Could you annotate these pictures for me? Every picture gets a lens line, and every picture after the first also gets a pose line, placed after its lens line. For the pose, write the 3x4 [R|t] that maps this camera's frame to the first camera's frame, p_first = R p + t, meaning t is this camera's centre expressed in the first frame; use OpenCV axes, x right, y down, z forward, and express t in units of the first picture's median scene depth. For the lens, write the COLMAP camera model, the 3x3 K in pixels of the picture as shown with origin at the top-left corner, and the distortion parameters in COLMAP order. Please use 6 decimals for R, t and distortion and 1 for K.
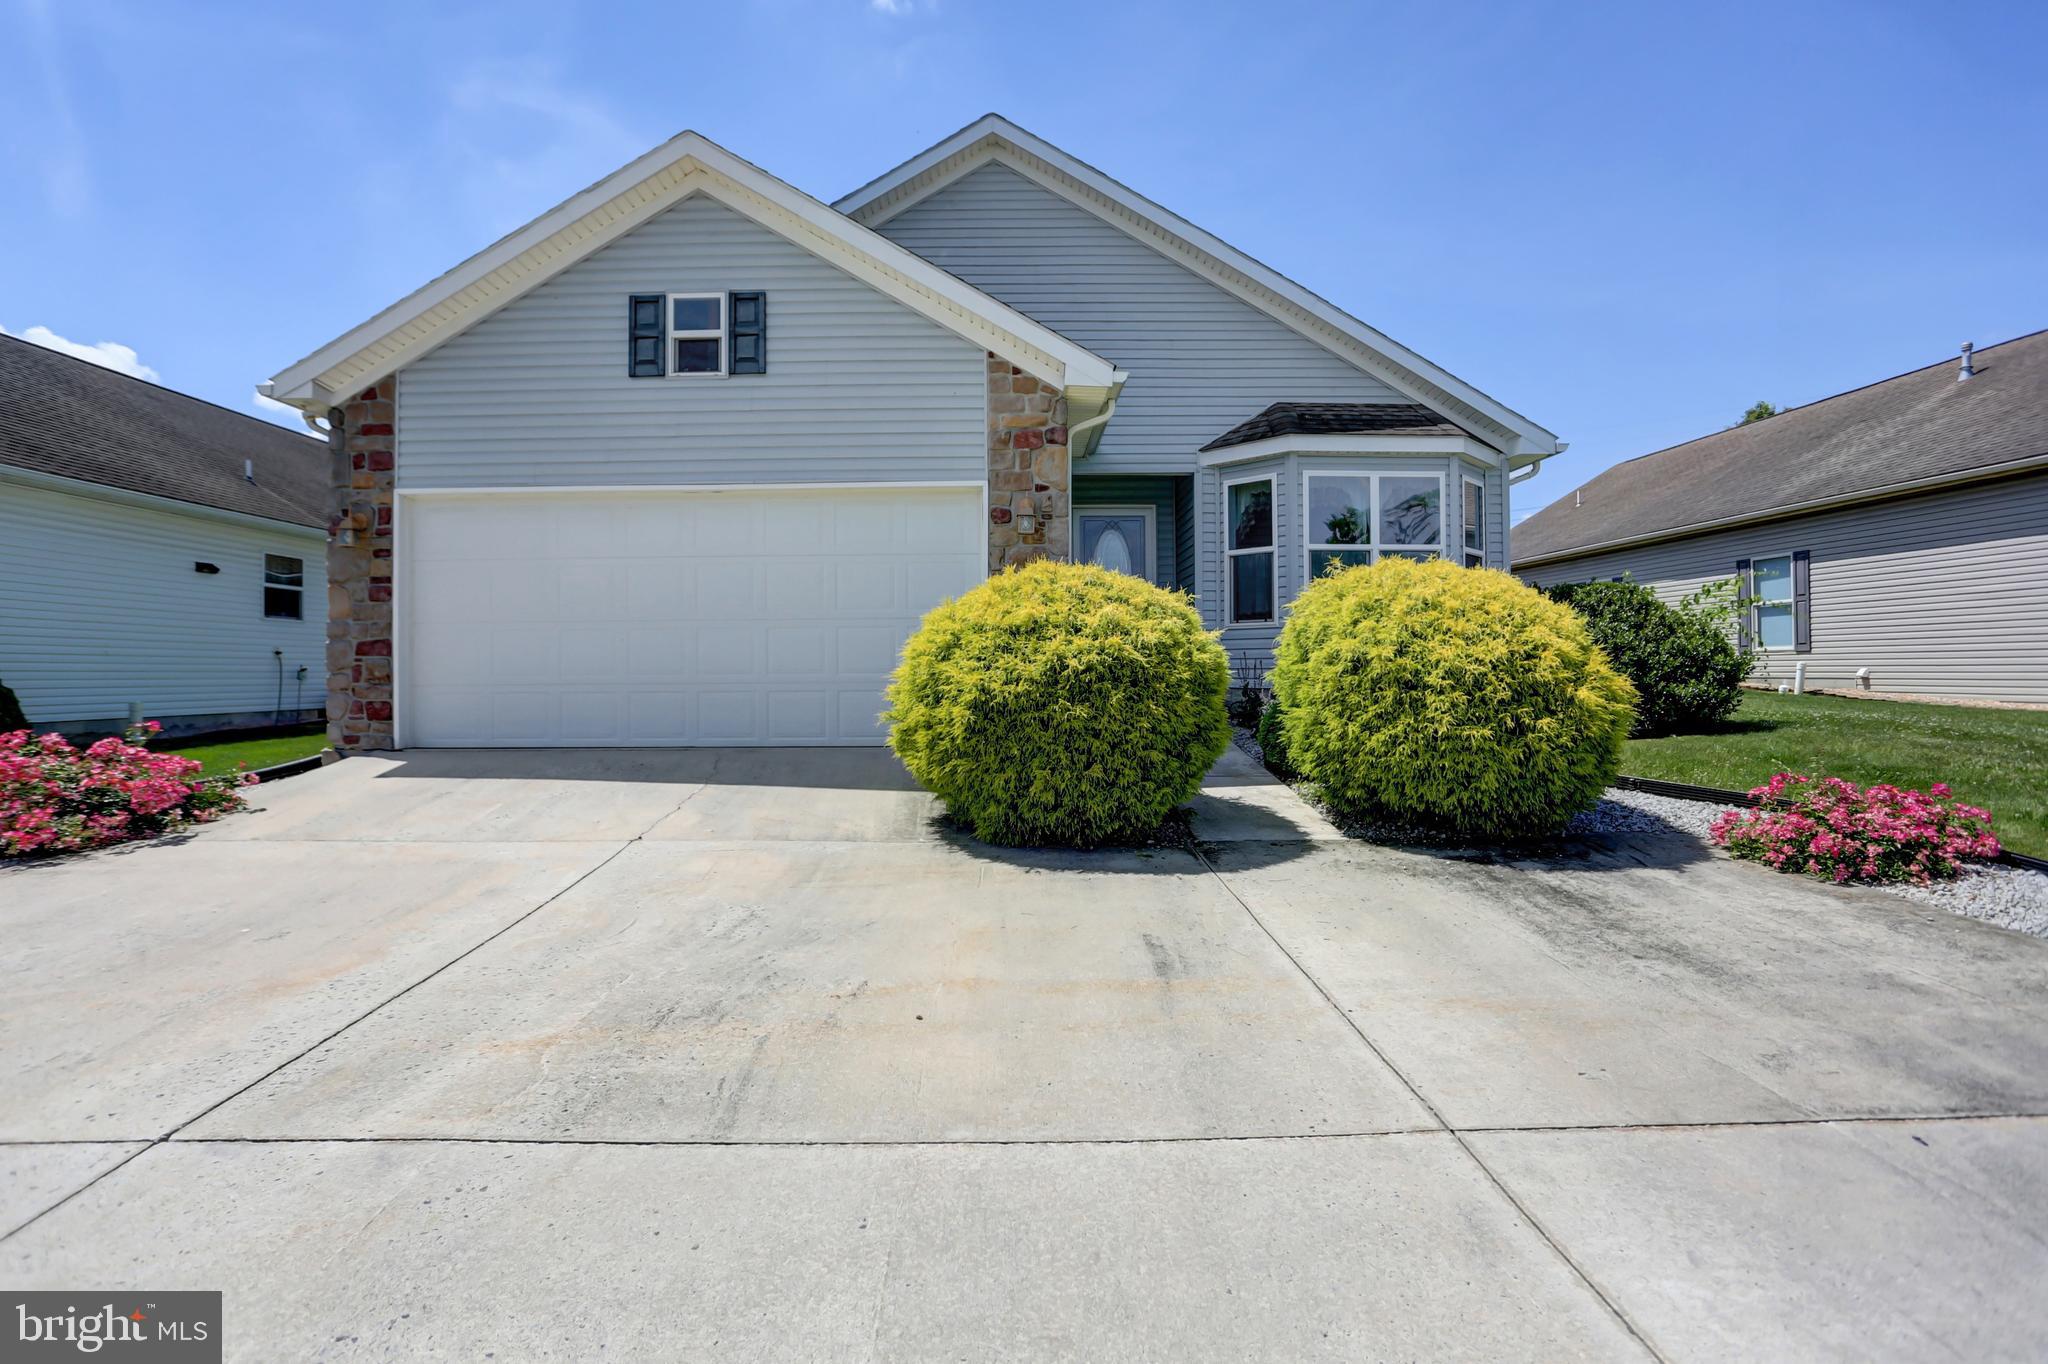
lens RADIAL K [[1017.6, 0, 1014.3], [0, 1017.6, 668.8], [0, 0, 1]] dist [-0.080906, 0.041253]
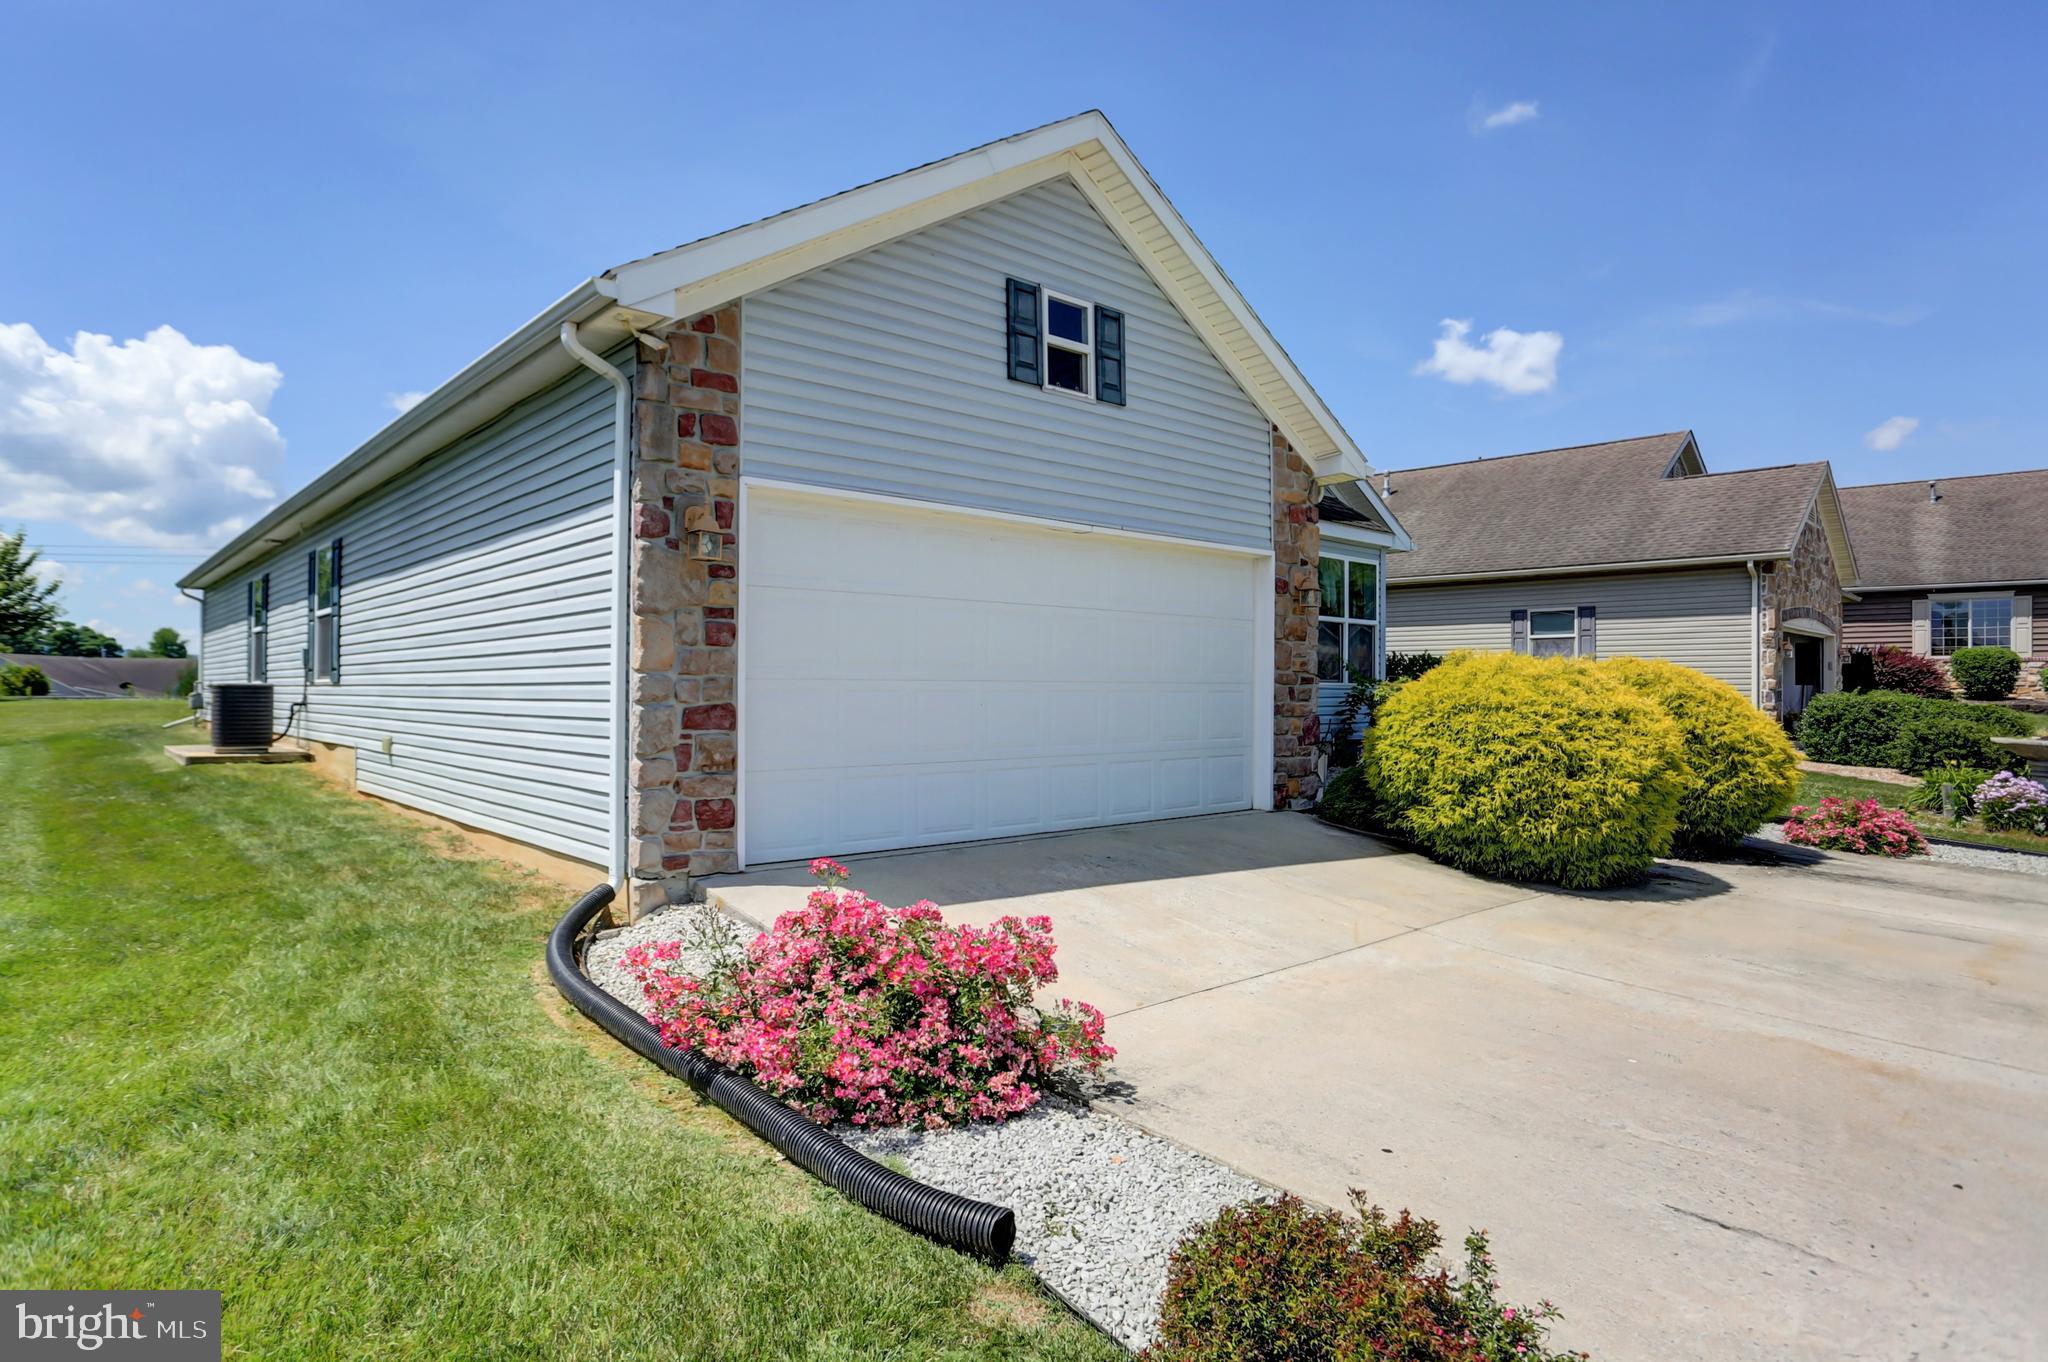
lens RADIAL K [[1144.4, 0, 1012.3], [0, 1144.4, 673.9], [0, 0, 1]] dist [-0.048539, 0.001043]
pose [[0.750318, 0.019249, 0.660797, -0.986168], [-0.013583, 0.999814, -0.013702, -0.041502], [-0.660938, 0.001306, 0.750440, 0.308824]]
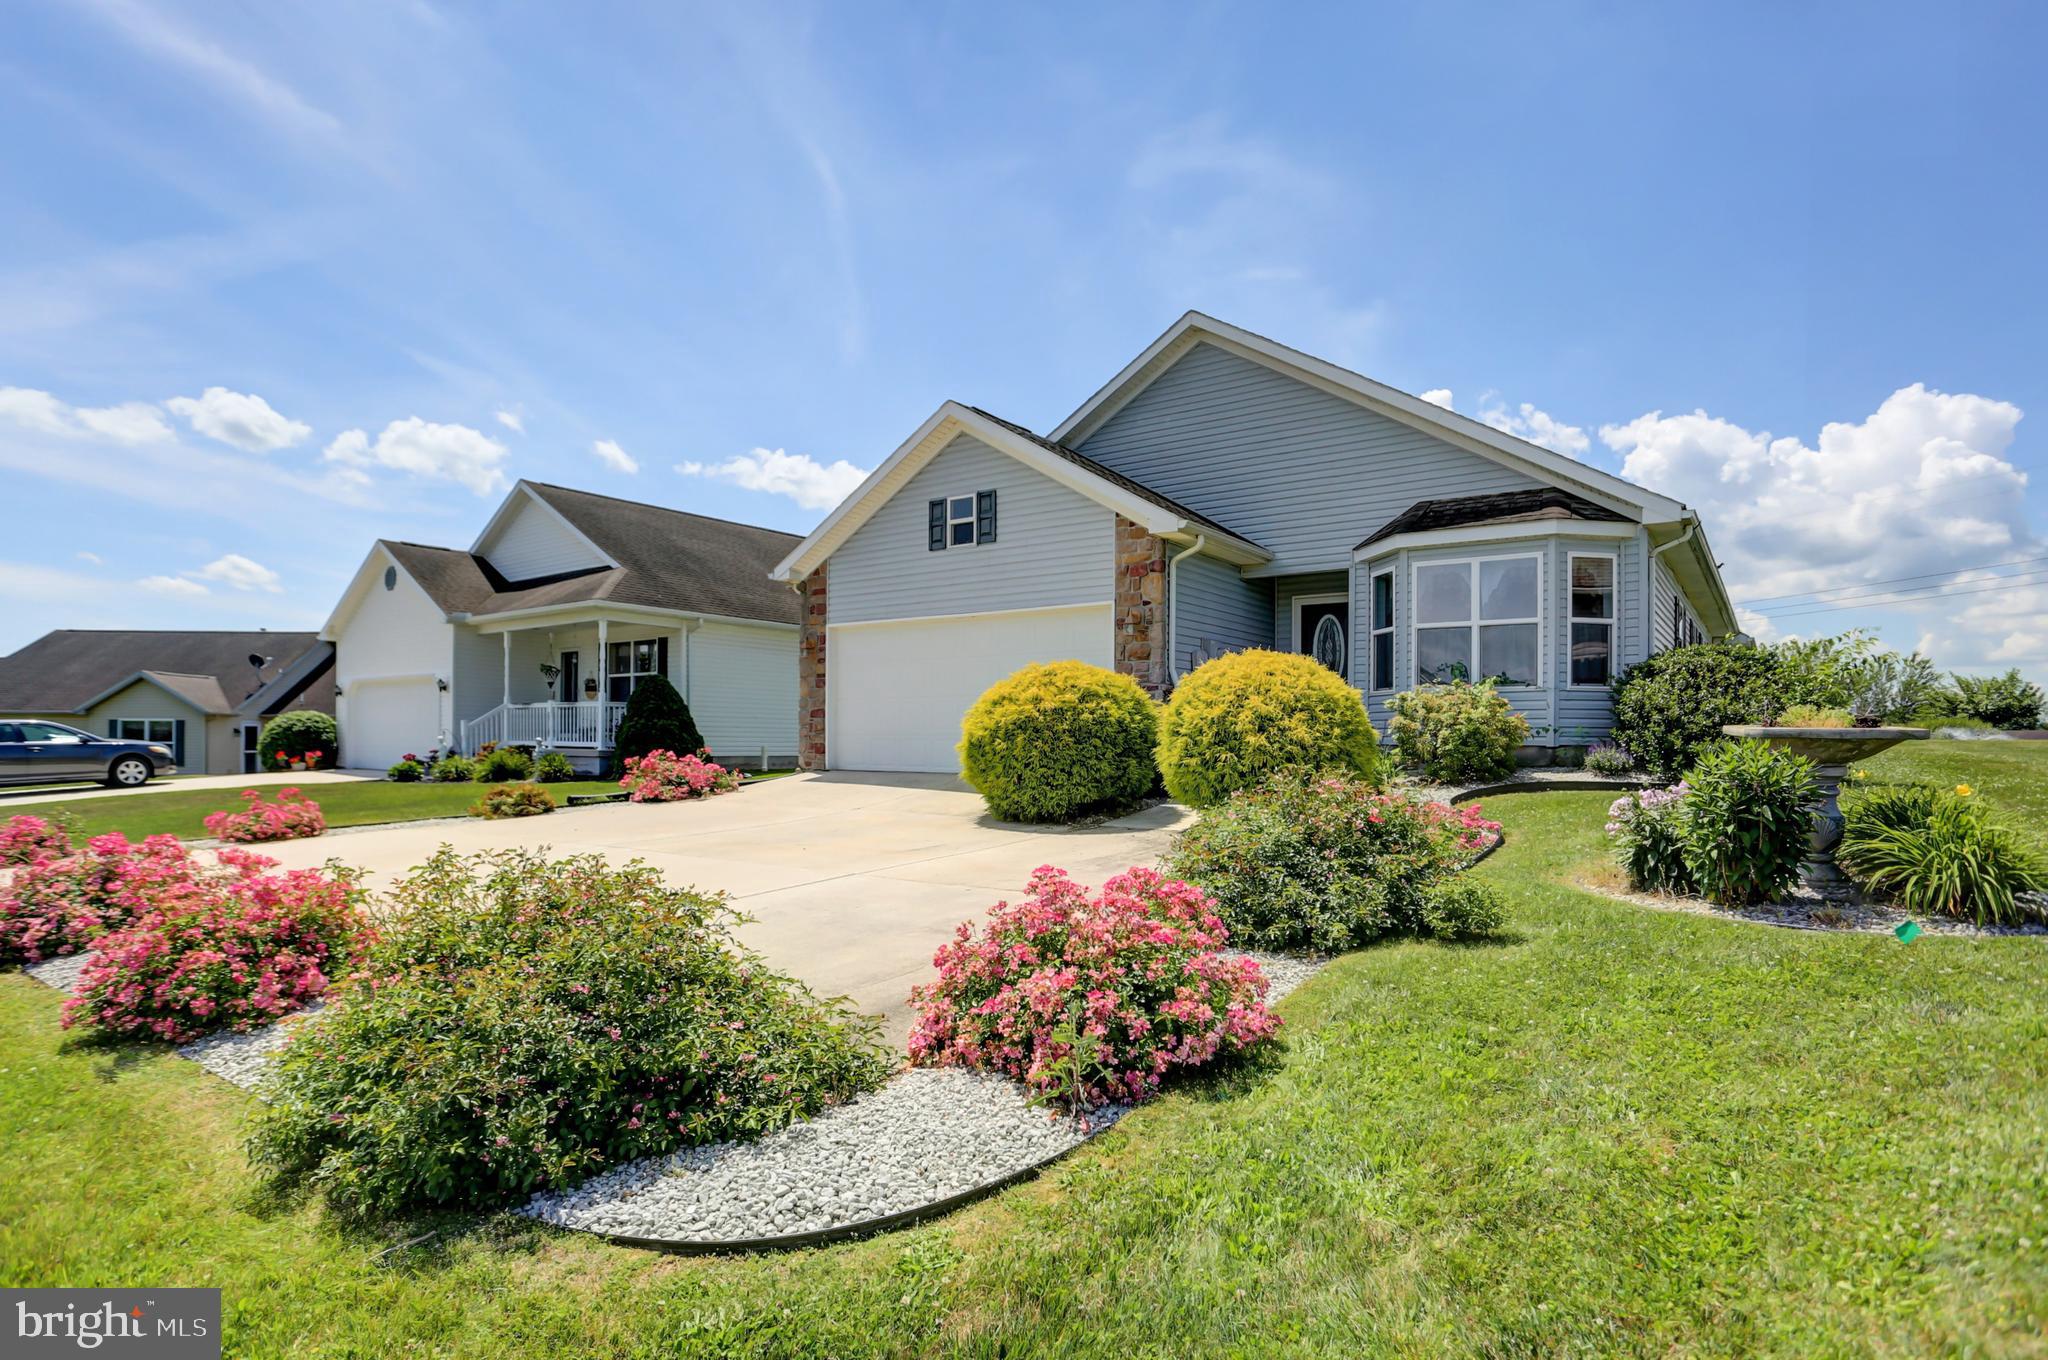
lens RADIAL K [[1083.7, 0, 1010.4], [0, 1083.7, 748.6], [0, 0, 1]] dist [-0.033303, 0.000031]
pose [[0.806524, 0.014846, -0.591015, 0.798498], [-0.008130, 0.999869, 0.014021, 0.012268], [0.591145, -0.006503, 0.806539, -0.380529]]
